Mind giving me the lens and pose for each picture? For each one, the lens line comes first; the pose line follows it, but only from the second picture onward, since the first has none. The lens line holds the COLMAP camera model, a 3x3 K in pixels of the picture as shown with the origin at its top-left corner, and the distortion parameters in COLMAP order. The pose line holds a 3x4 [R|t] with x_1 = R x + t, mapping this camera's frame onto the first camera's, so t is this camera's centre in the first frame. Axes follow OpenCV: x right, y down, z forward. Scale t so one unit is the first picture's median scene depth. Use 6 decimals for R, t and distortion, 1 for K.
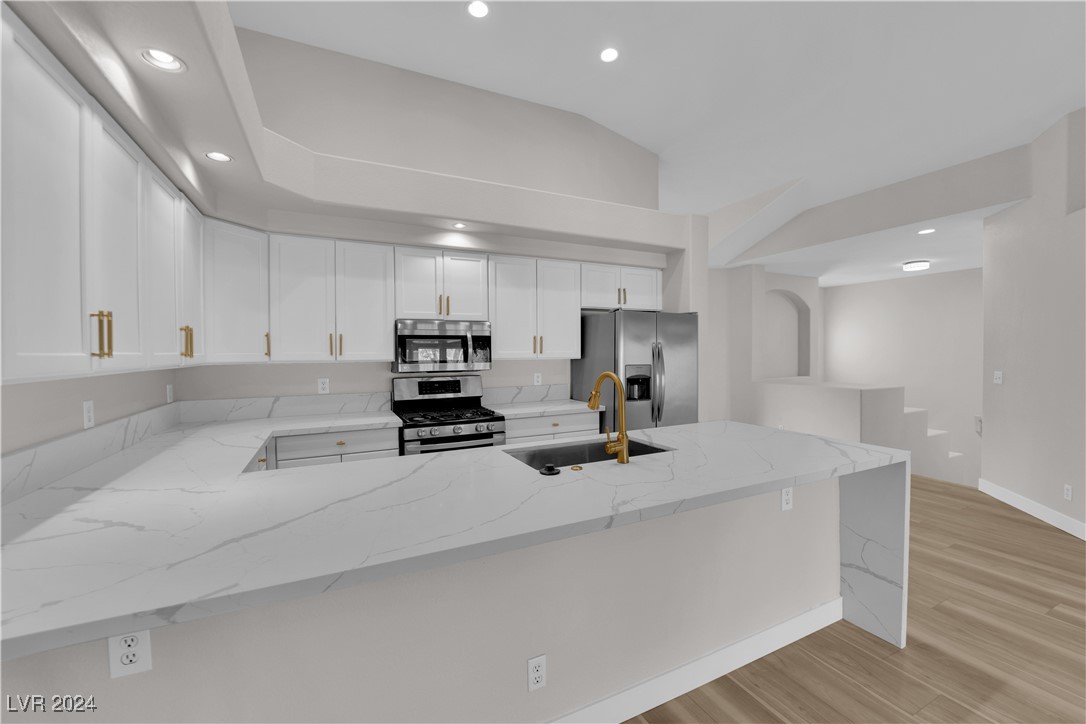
lens RADIAL K [[436.3, 0, 541.9], [0, 436.3, 359.9], [0, 0, 1]] dist [-0.013762, -0.001698]
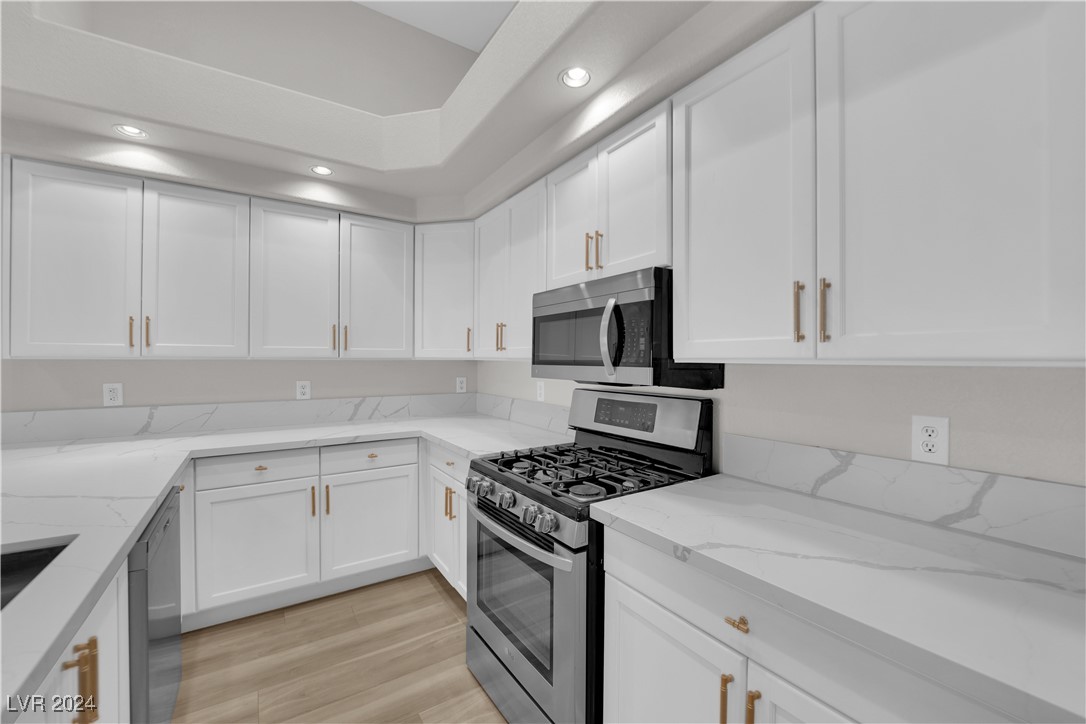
lens RADIAL K [[436.3, 0, 542.0], [0, 436.3, 358.3], [0, 0, 1]] dist [-0.013762, -0.001698]
pose [[0.127758, 0.005817, -0.991788, 0.283607], [-0.022981, 0.999732, 0.002903, -0.001206], [0.991539, 0.022421, 0.127857, 0.925781]]
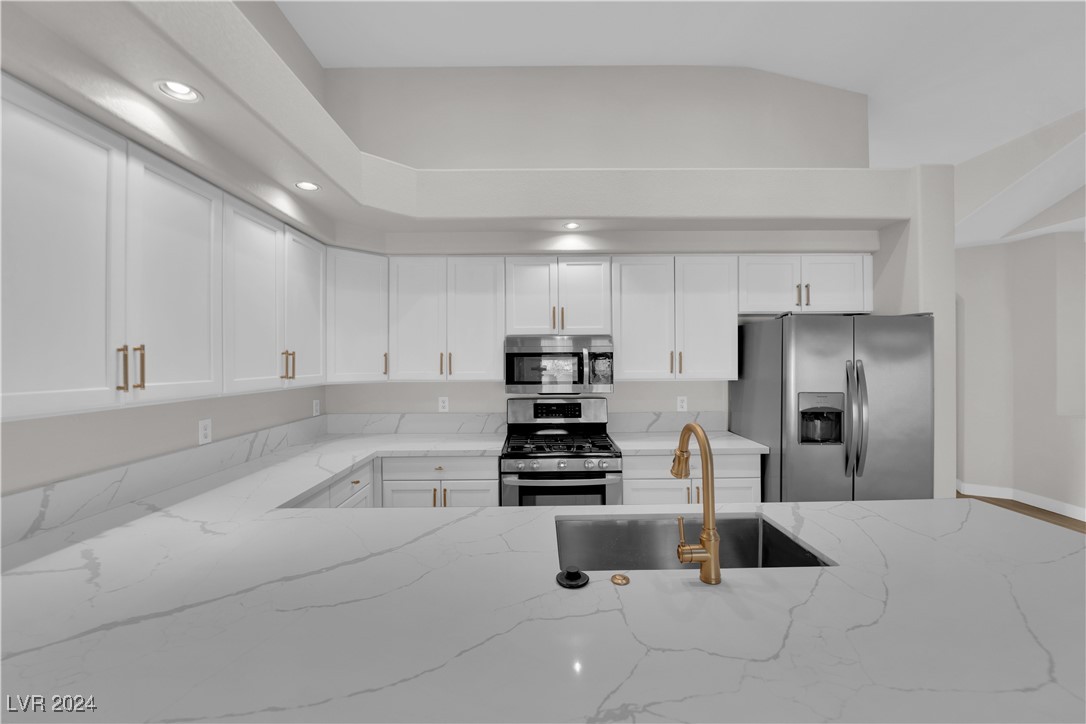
lens RADIAL K [[436.3, 0, 541.2], [0, 436.3, 358.8], [0, 0, 1]] dist [-0.013762, -0.001698]
pose [[0.902387, 0.000078, -0.430927, 0.129976], [-0.008214, 0.999821, -0.017020, -0.029773], [0.430849, 0.018899, 0.902226, 0.203111]]
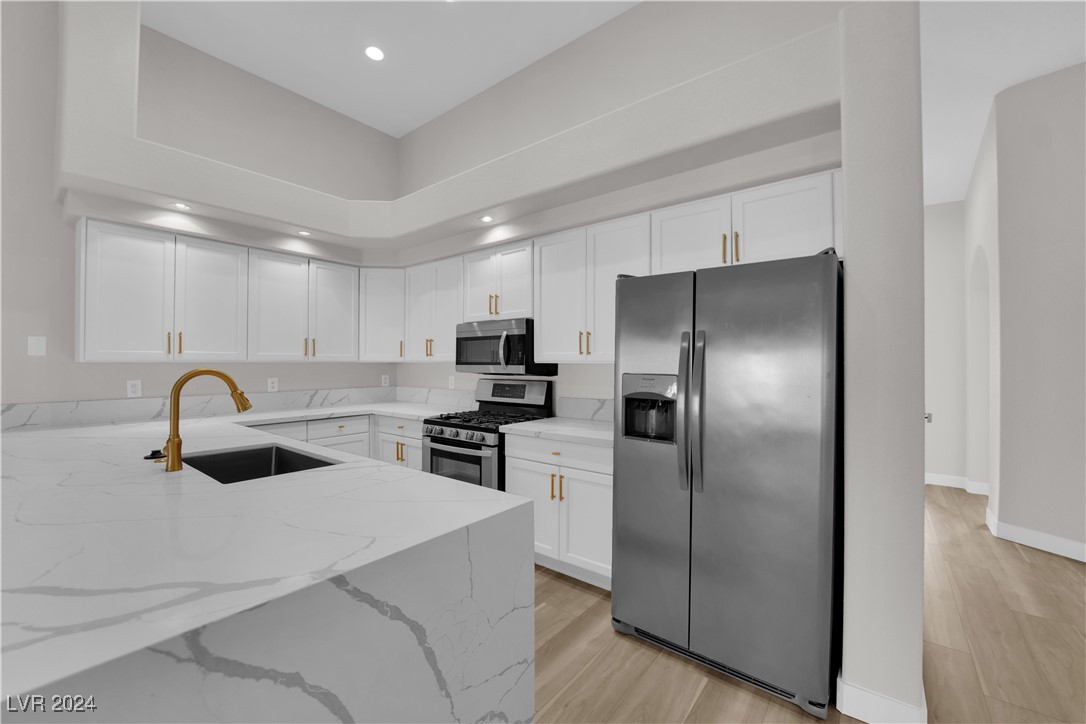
lens RADIAL K [[436.3, 0, 542.5], [0, 436.3, 358.0], [0, 0, 1]] dist [-0.013762, -0.001698]
pose [[0.430563, -0.001589, -0.902559, 0.724960], [-0.021274, 0.999703, -0.011908, 0.001200], [0.902310, 0.024328, 0.430401, 0.722807]]
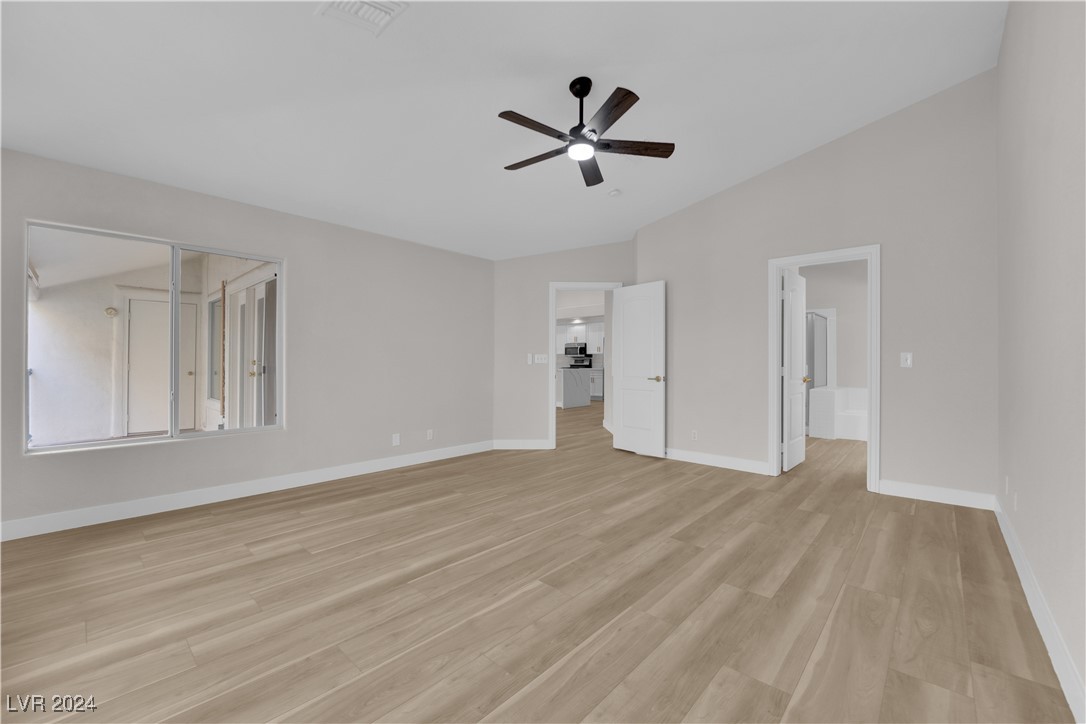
lens RADIAL K [[436.3, 0, 543.0], [0, 436.3, 357.3], [0, 0, 1]] dist [-0.013762, -0.001698]
pose [[0.367863, 0.003582, -0.929873, 3.296699], [-0.017480, 0.999843, -0.003063, 0.048318], [0.929716, 0.017381, 0.367868, -0.657119]]
